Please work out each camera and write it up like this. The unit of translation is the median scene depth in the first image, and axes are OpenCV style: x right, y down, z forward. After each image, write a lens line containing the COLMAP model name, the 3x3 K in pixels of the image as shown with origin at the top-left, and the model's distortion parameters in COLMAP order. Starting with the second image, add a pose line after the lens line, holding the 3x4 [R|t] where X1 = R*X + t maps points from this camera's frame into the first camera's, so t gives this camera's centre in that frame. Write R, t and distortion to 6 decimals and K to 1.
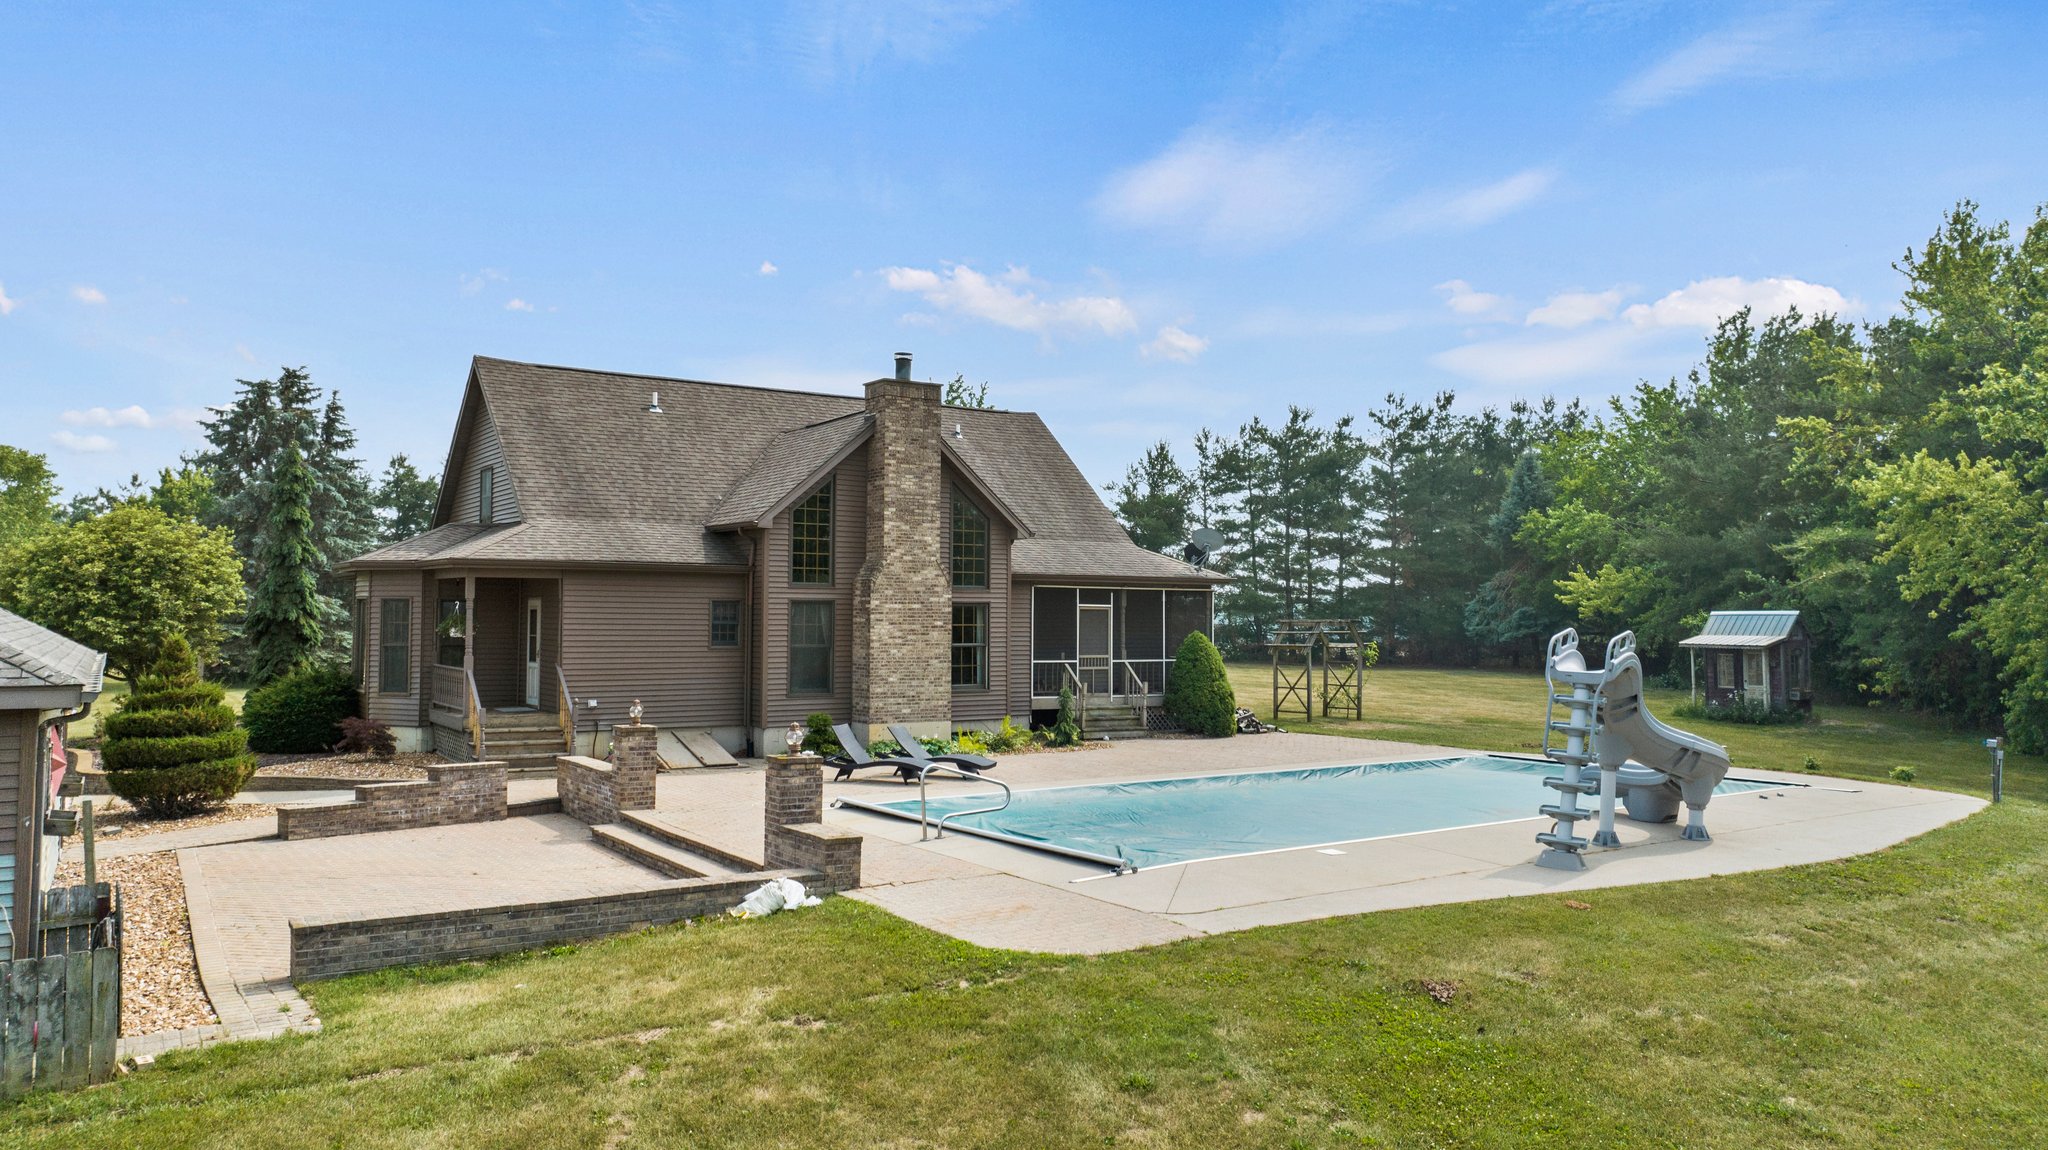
lens RADIAL K [[1443.3, 0, 1027.8], [0, 1443.3, 552.7], [0, 0, 1]] dist [-0.027516, 0.022790]
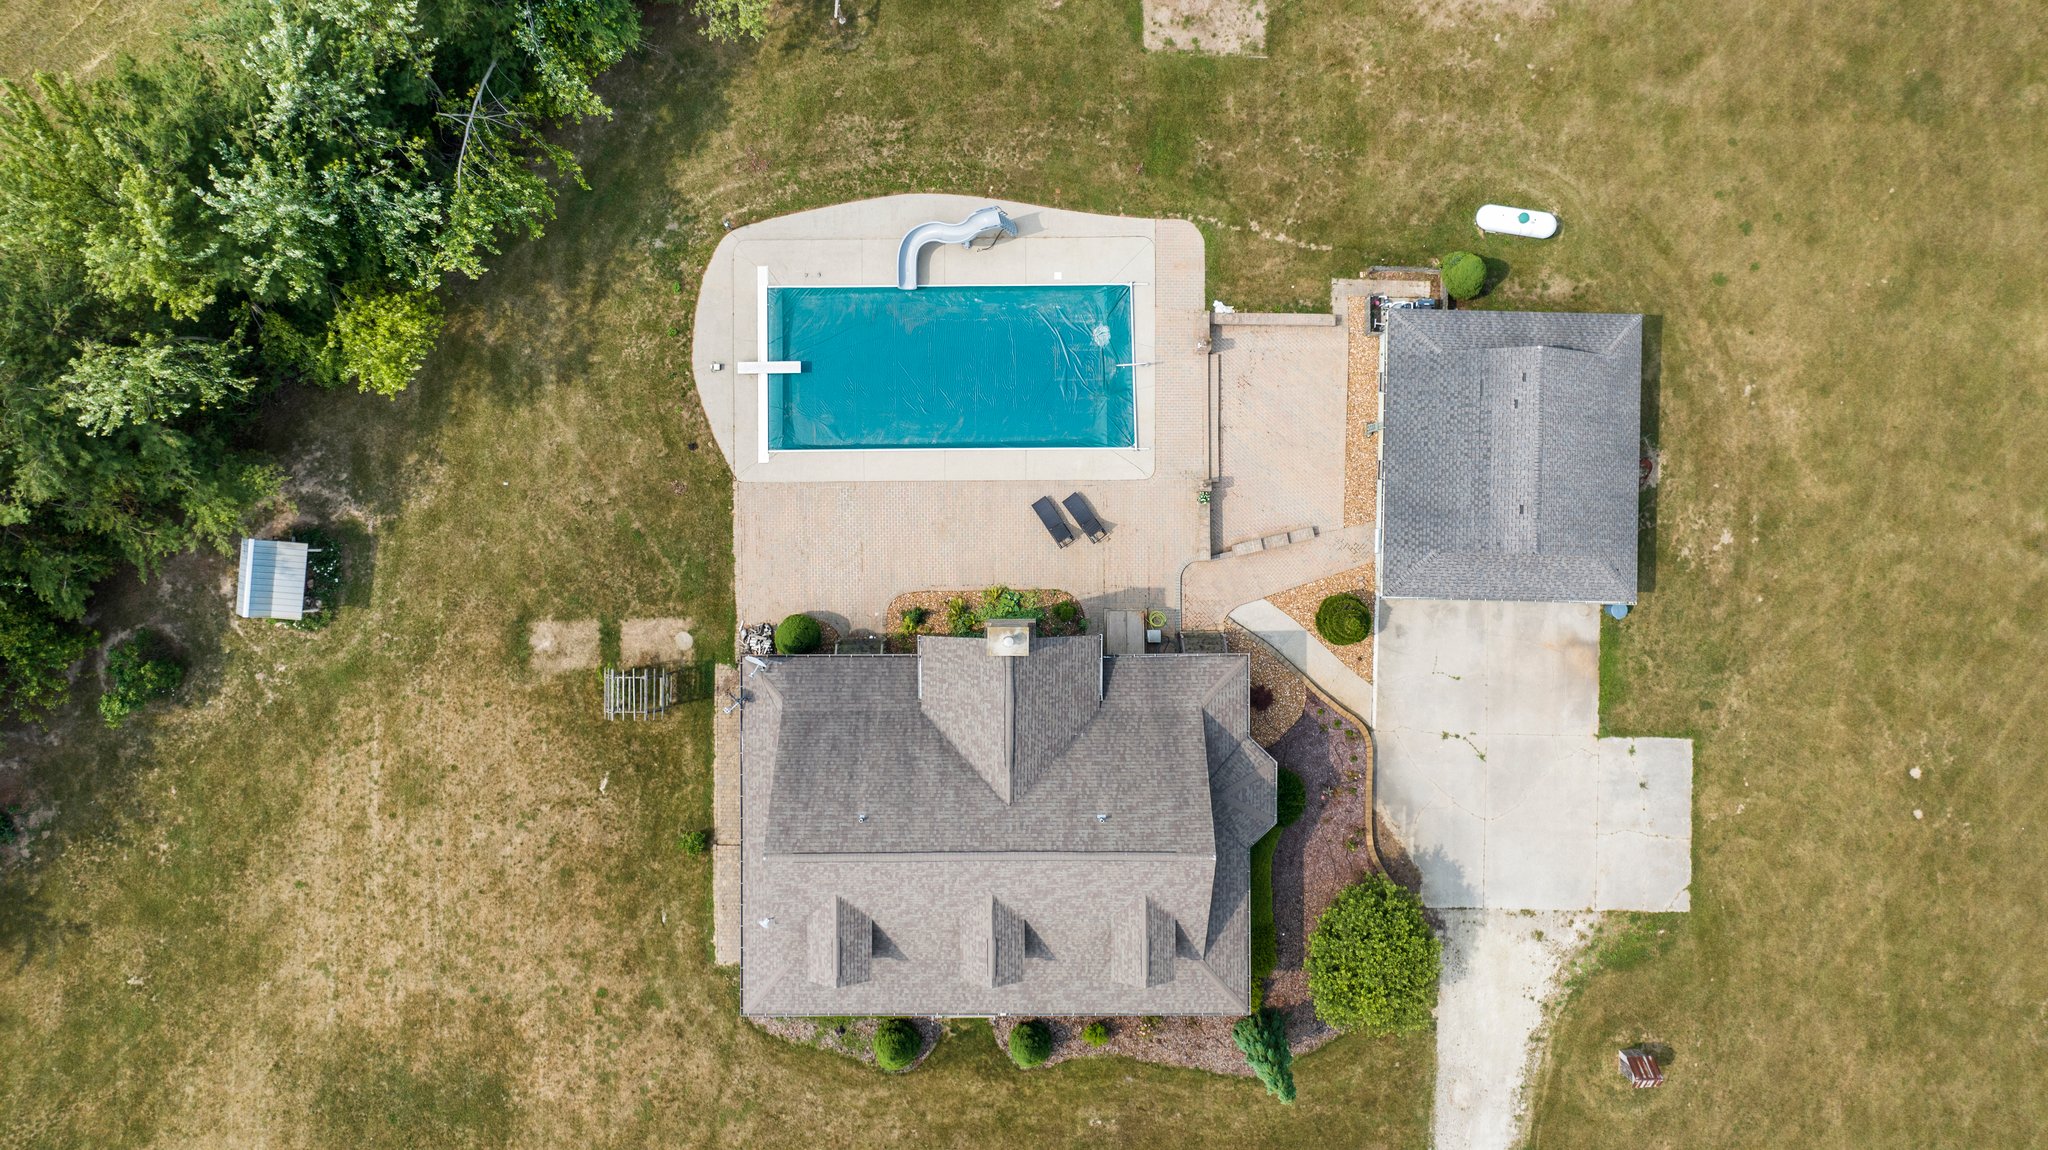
lens RADIAL K [[1444.5, 0, 1029.3], [0, 1444.5, 551.2], [0, 0, 1]] dist [-0.016686, -0.007405]
pose [[-0.831078, -0.556156, -0.000745, -0.048068], [-0.026379, 0.038080, 0.998926, -1.762403], [-0.555530, 0.830205, -0.046318, 0.980707]]
